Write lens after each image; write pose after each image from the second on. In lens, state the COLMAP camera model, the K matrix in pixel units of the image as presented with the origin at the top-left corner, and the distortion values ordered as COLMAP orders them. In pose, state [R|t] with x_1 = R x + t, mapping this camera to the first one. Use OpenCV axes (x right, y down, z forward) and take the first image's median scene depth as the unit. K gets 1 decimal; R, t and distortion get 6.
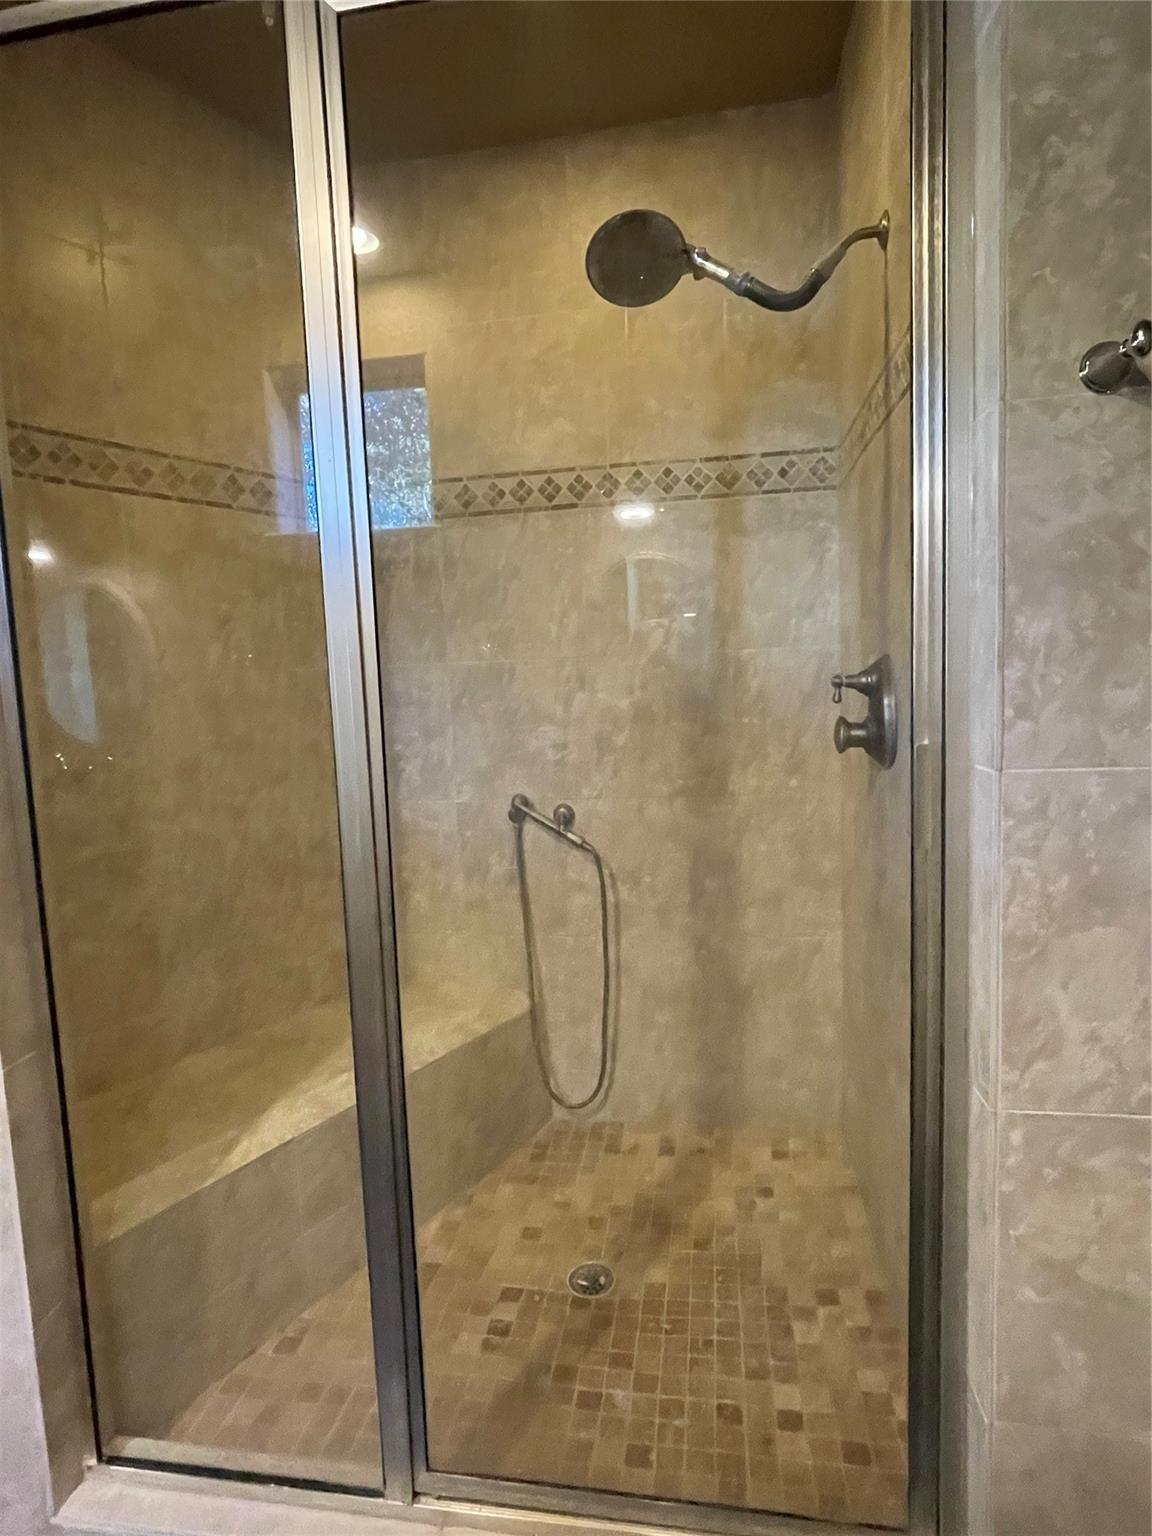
lens RADIAL K [[825.2, 0, 574.7], [0, 825.2, 760.0], [0, 0, 1]] dist [-0.000482, 0.001685]
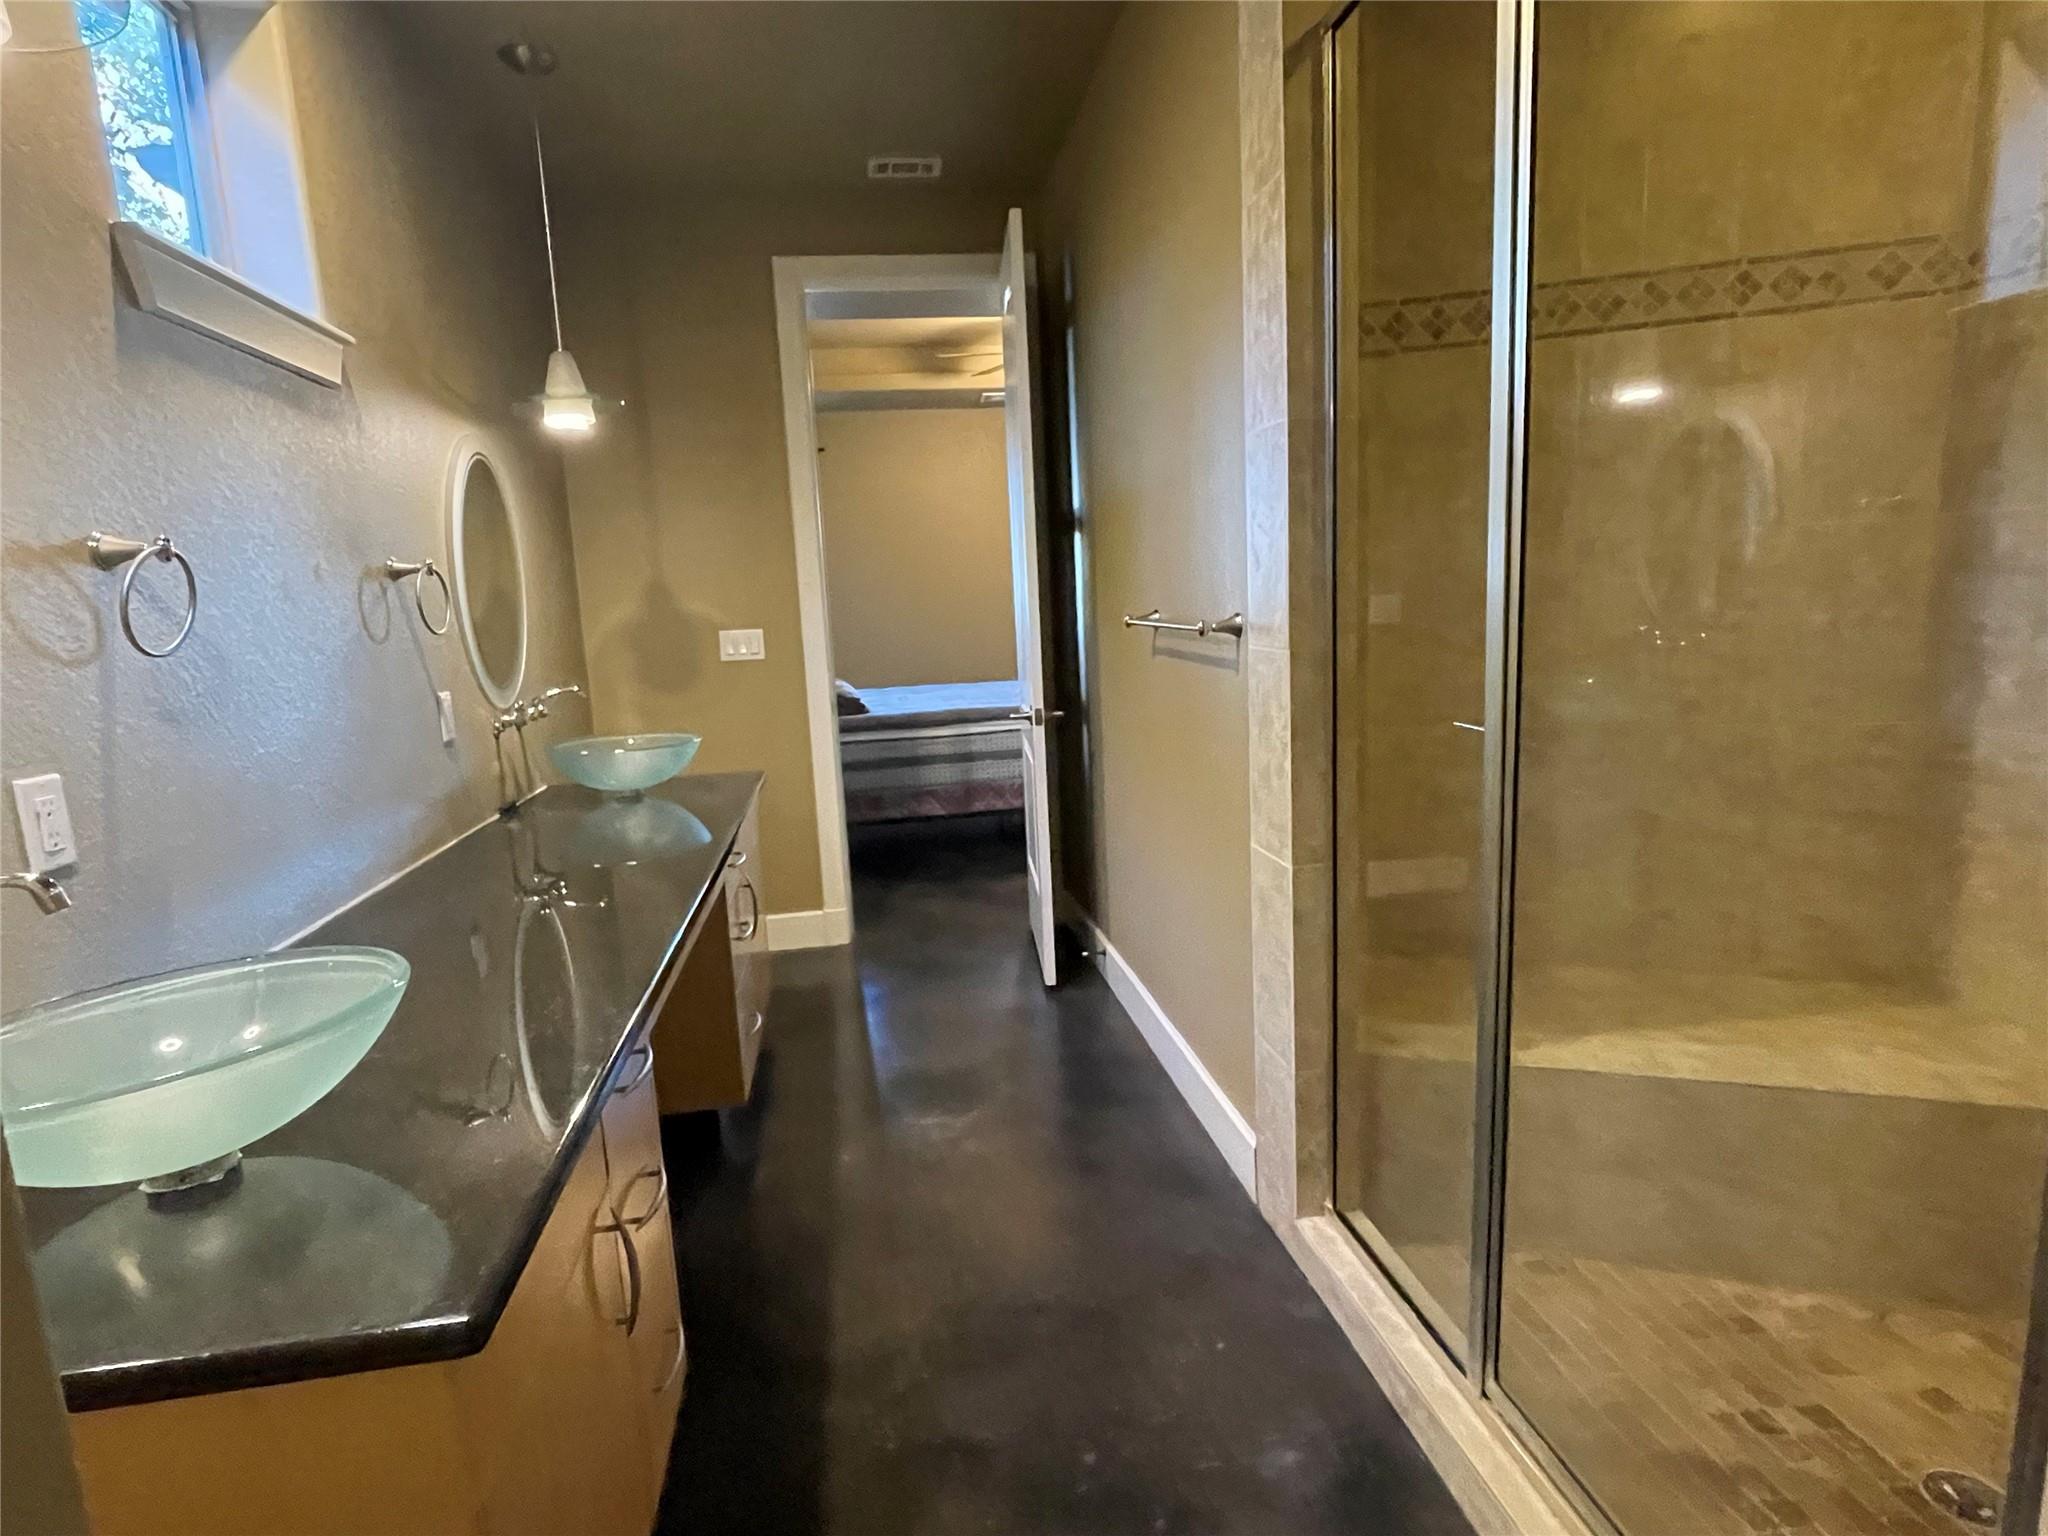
lens RADIAL K [[1100.3, 0, 1017.4], [0, 1100.3, 777.6], [0, 0, 1]] dist [-0.000482, 0.001685]
pose [[0.308952, 0.184746, -0.932962, 0.457005], [-0.057701, 0.982786, 0.175505, -0.022792], [0.949326, -0.000390, 0.314294, 0.033916]]
